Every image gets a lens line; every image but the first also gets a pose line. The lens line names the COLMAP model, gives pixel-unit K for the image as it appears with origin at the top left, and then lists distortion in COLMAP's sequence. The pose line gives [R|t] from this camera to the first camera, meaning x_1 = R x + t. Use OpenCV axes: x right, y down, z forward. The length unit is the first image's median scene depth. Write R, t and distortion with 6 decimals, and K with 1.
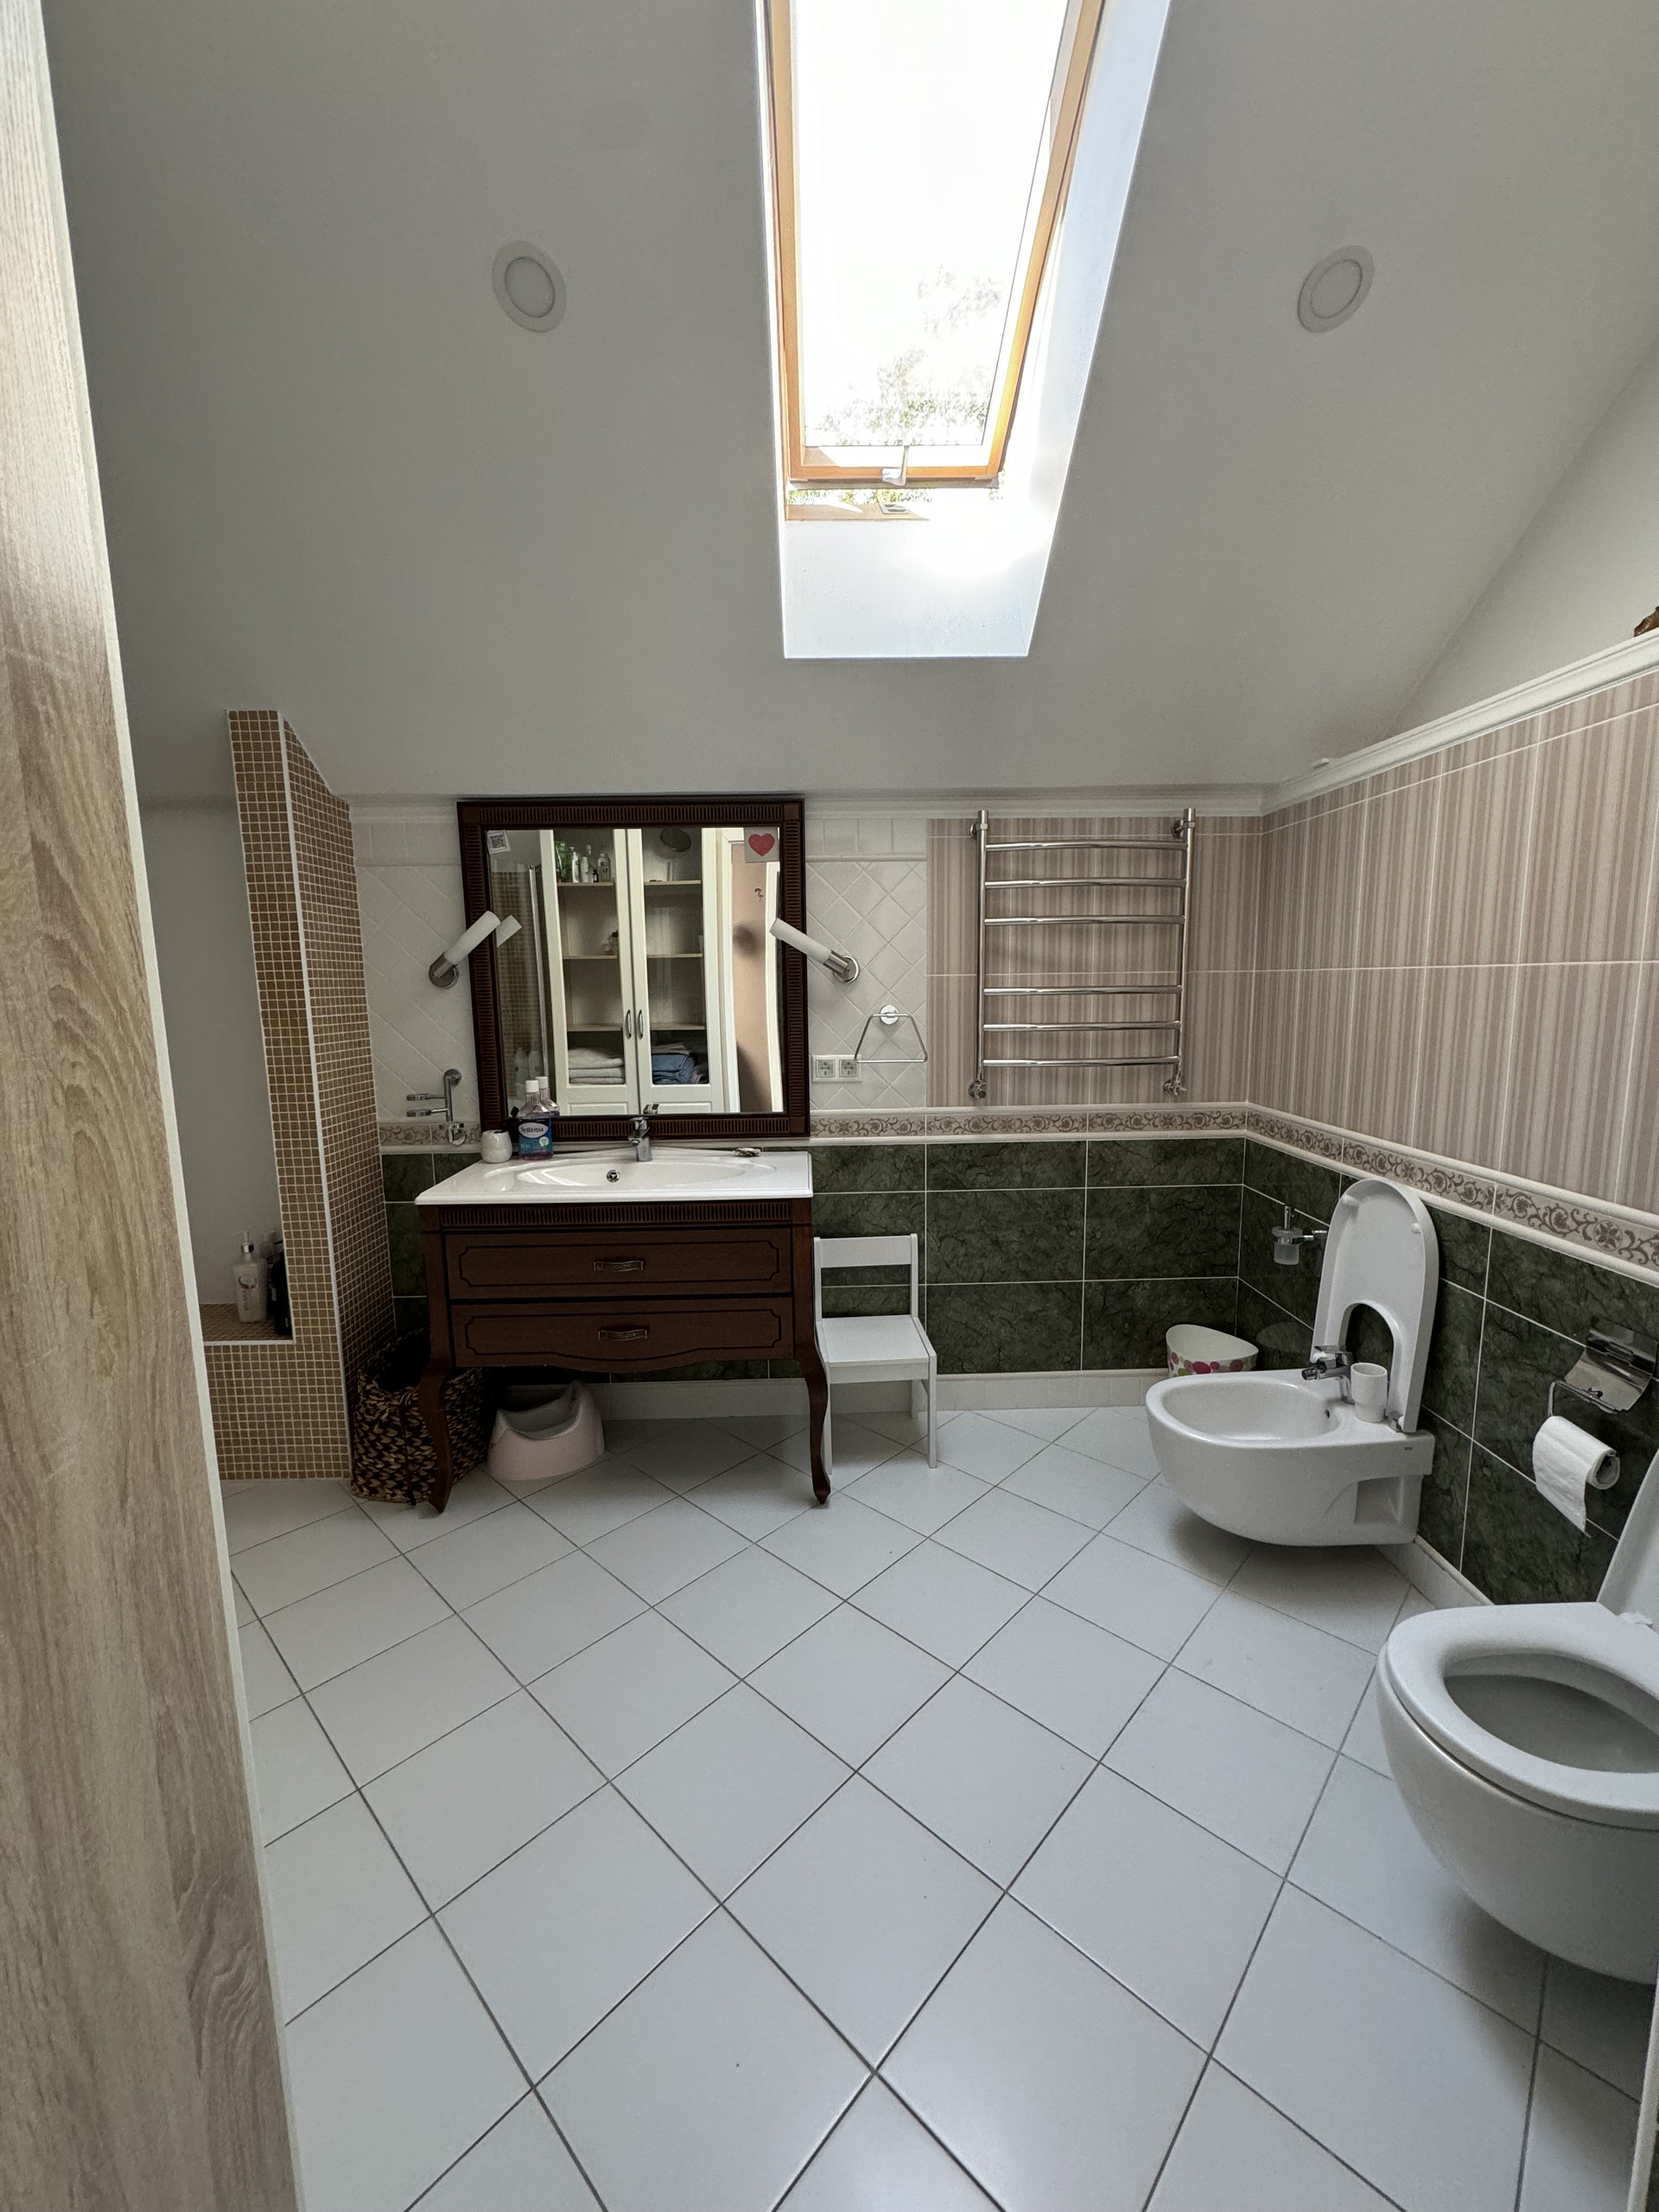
lens RADIAL K [[888.5, 0, 836.3], [0, 888.5, 1108.8], [0, 0, 1]] dist [-0.001251, -0.000332]
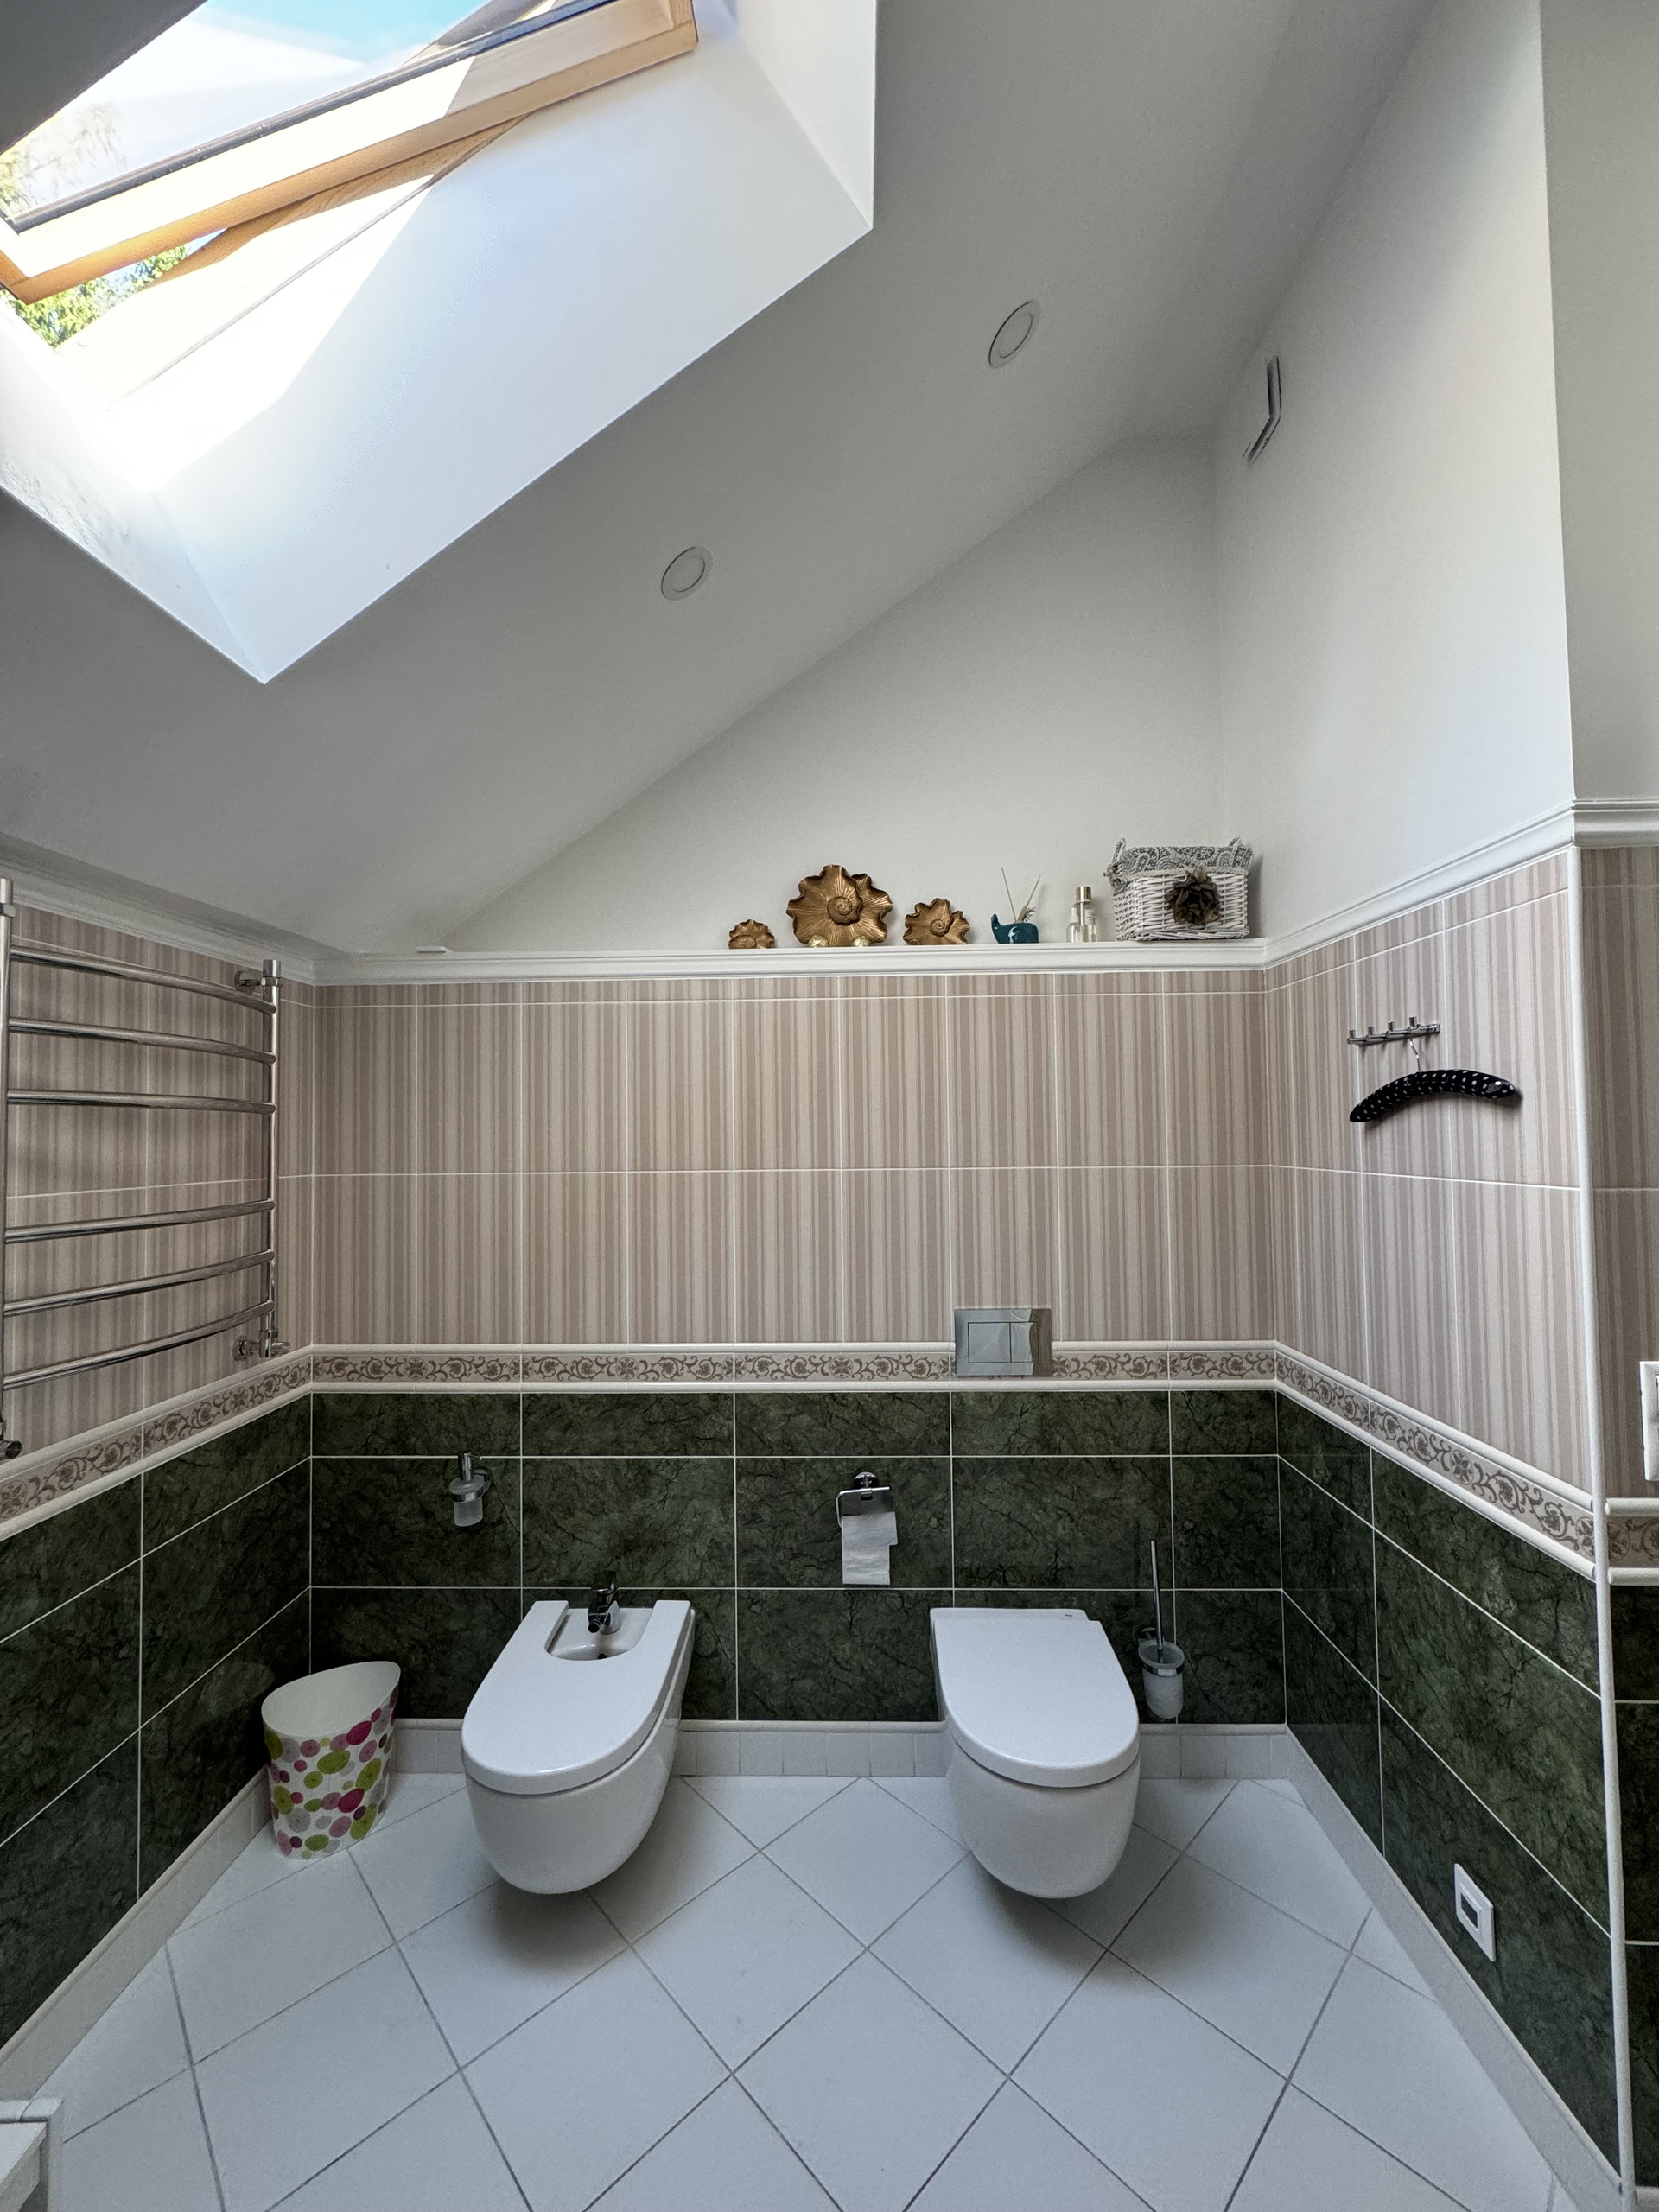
lens RADIAL K [[888.5, 0, 833.9], [0, 888.5, 1101.7], [0, 0, 1]] dist [-0.001251, -0.000332]
pose [[0.046626, 0.046705, 0.997820, -0.305165], [0.149784, 0.987286, -0.053211, -0.112142], [-0.987619, 0.151939, 0.039038, 0.523246]]
